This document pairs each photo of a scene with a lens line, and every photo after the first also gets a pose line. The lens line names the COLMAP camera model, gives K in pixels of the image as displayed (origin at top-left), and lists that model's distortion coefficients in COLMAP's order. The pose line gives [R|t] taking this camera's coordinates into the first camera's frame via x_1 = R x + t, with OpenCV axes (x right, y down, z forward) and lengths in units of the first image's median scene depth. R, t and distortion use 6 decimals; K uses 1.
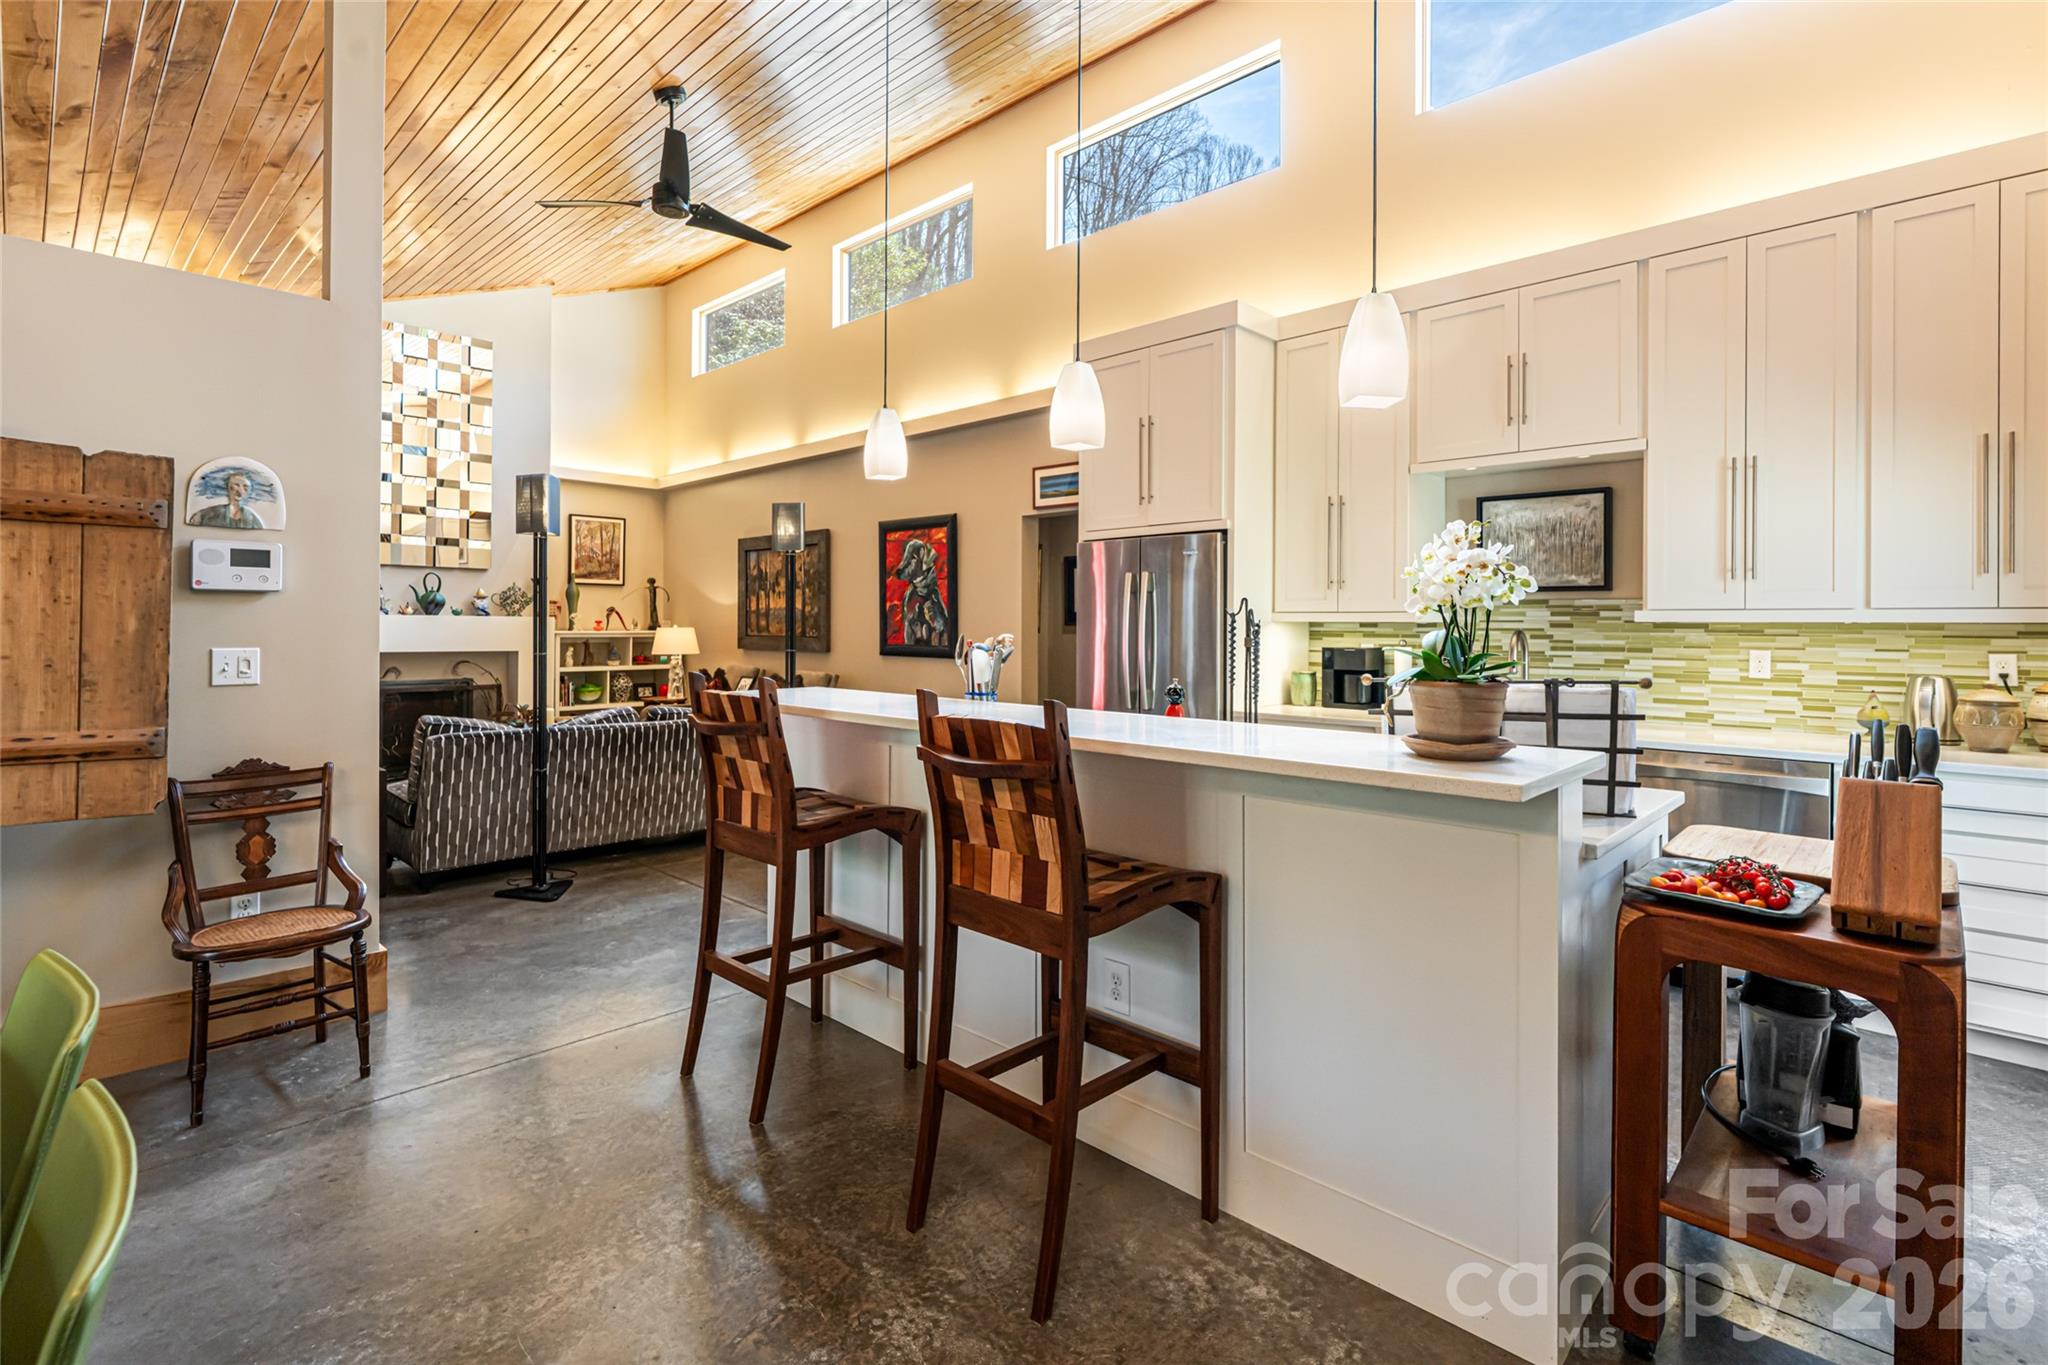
lens RADIAL K [[972.1, 0, 1068.6], [0, 972.1, 620.4], [0, 0, 1]] dist [-0.000631, -0.000648]
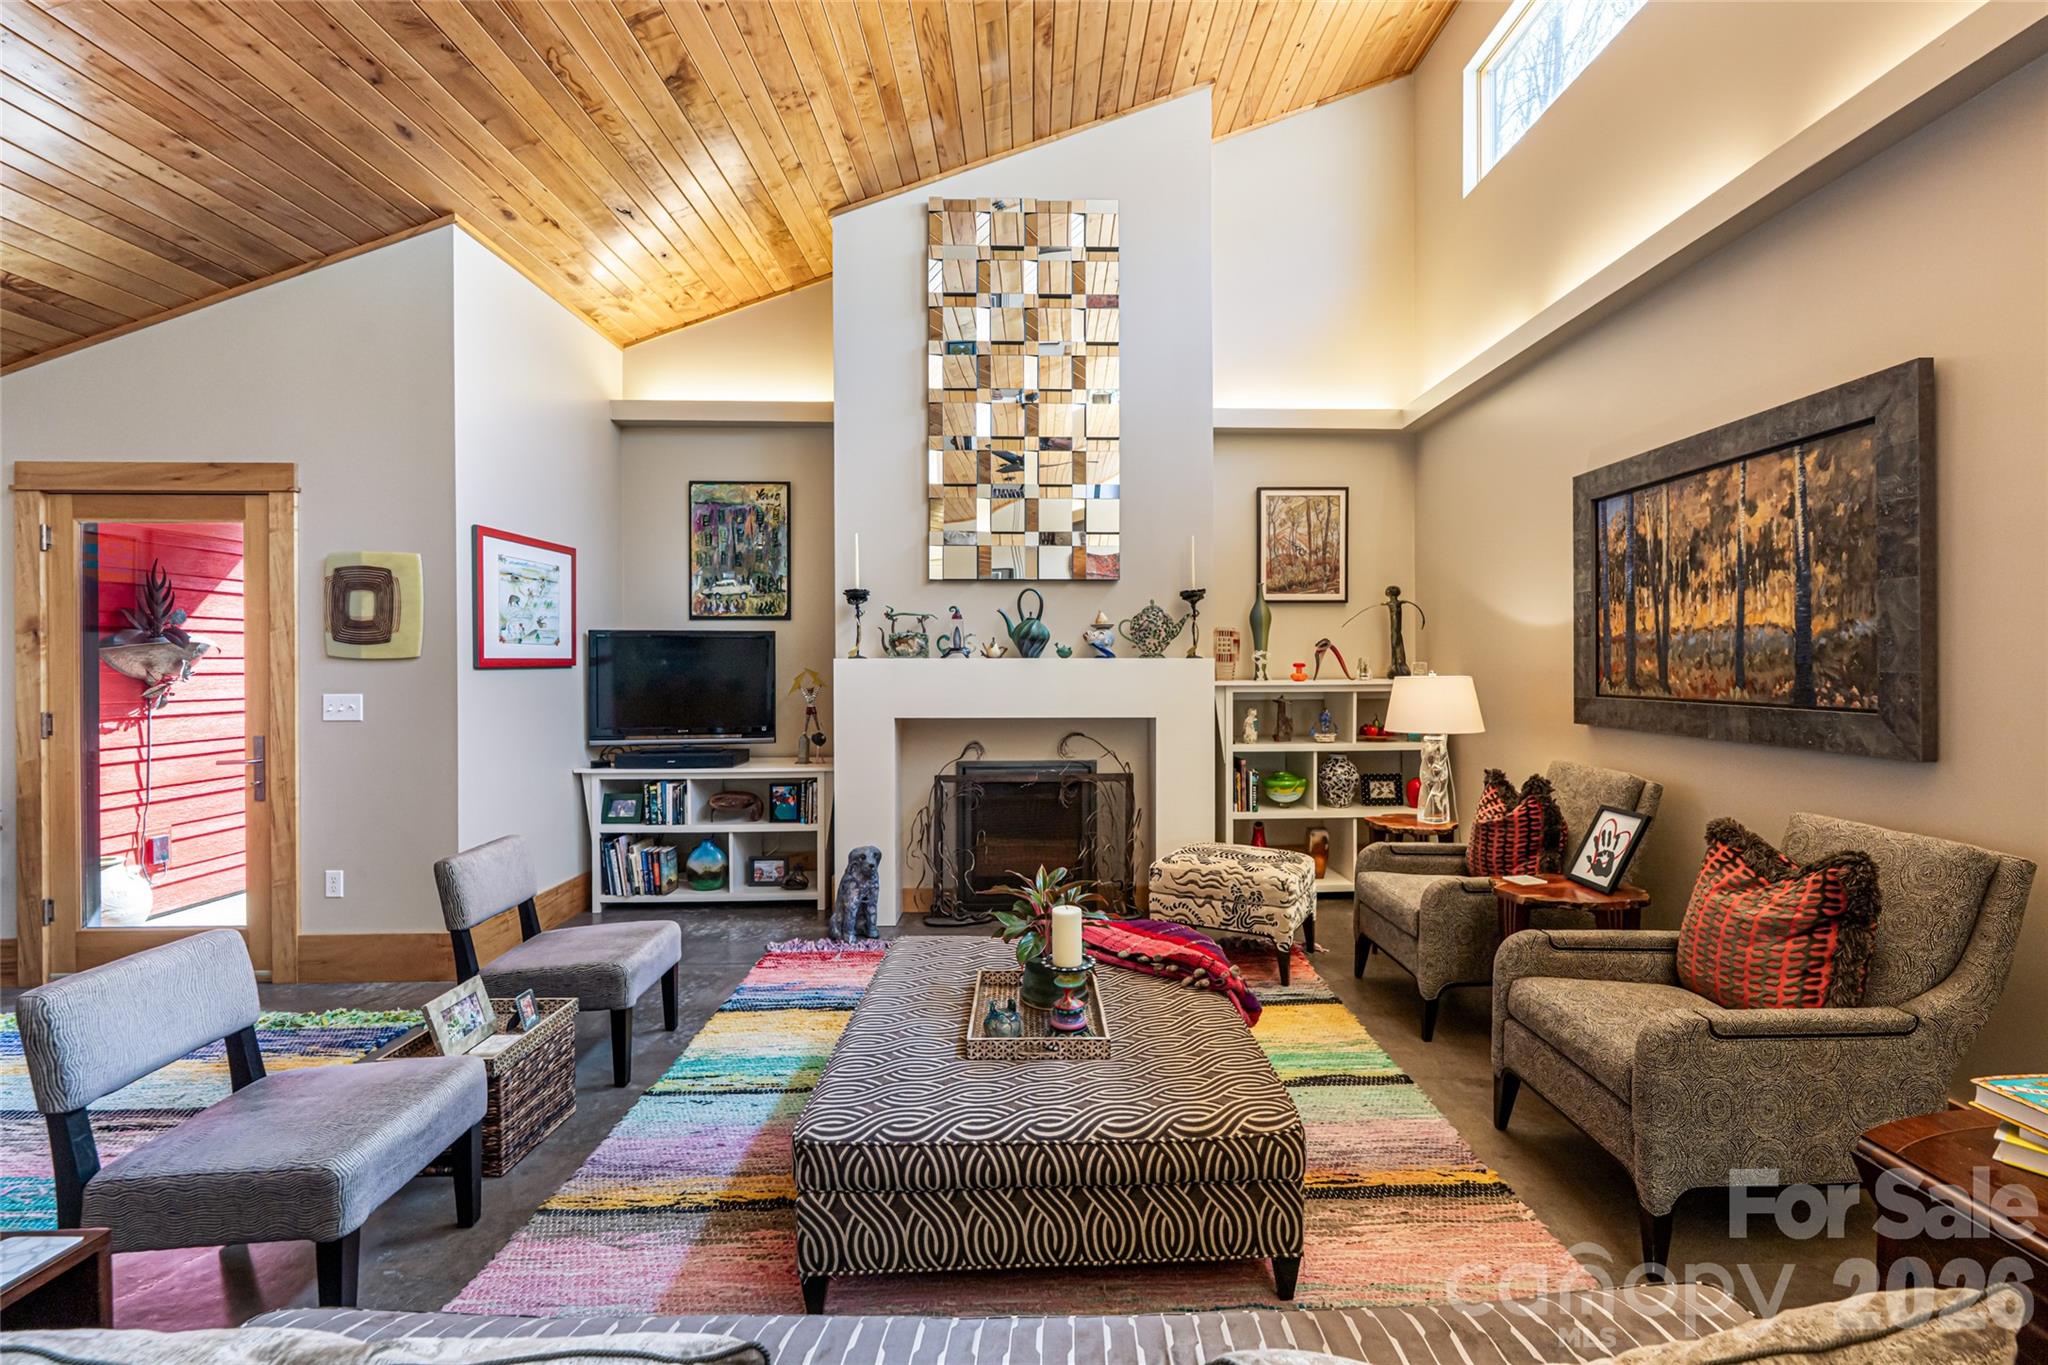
lens RADIAL K [[850.4, 0, 1042.0], [0, 850.4, 668.5], [0, 0, 1]] dist [-0.000633, 0.000411]
pose [[0.668170, -0.003870, -0.743998, -0.214116], [0.013168, 0.999891, 0.006625, -0.001874], [0.743892, -0.014224, 0.668149, 0.559024]]
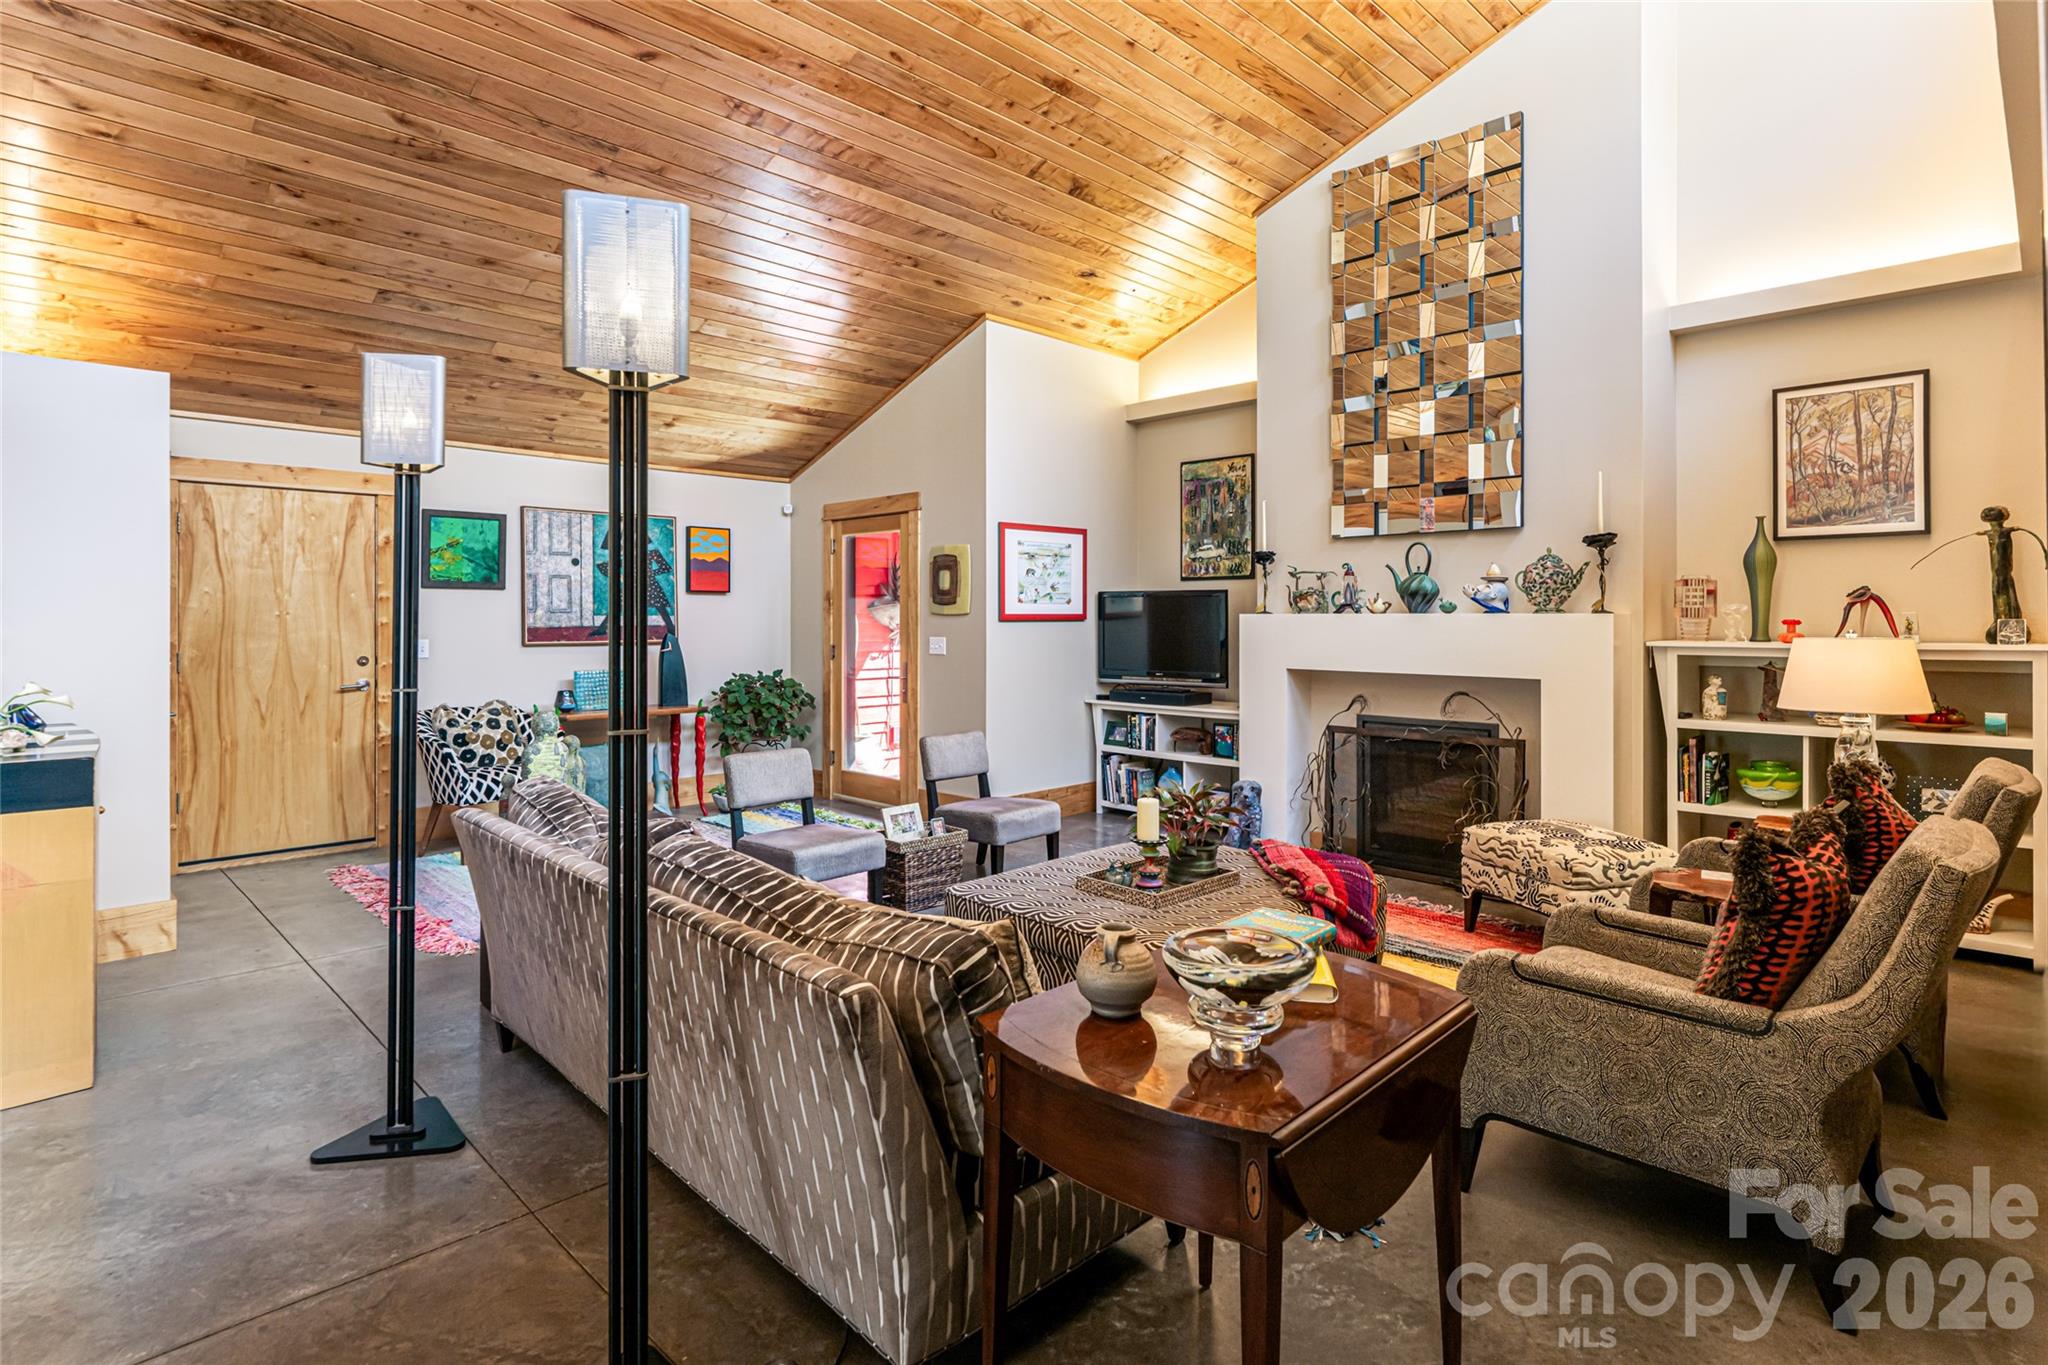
lens RADIAL K [[1011.9, 0, 1048.4], [0, 1011.9, 617.4], [0, 0, 1]] dist [-0.000493, -0.000224]
pose [[-0.069375, -0.008449, -0.997555, -0.006553], [0.006848, 0.999937, -0.008945, 0.001144], [0.997567, -0.007452, -0.069313, 0.707630]]
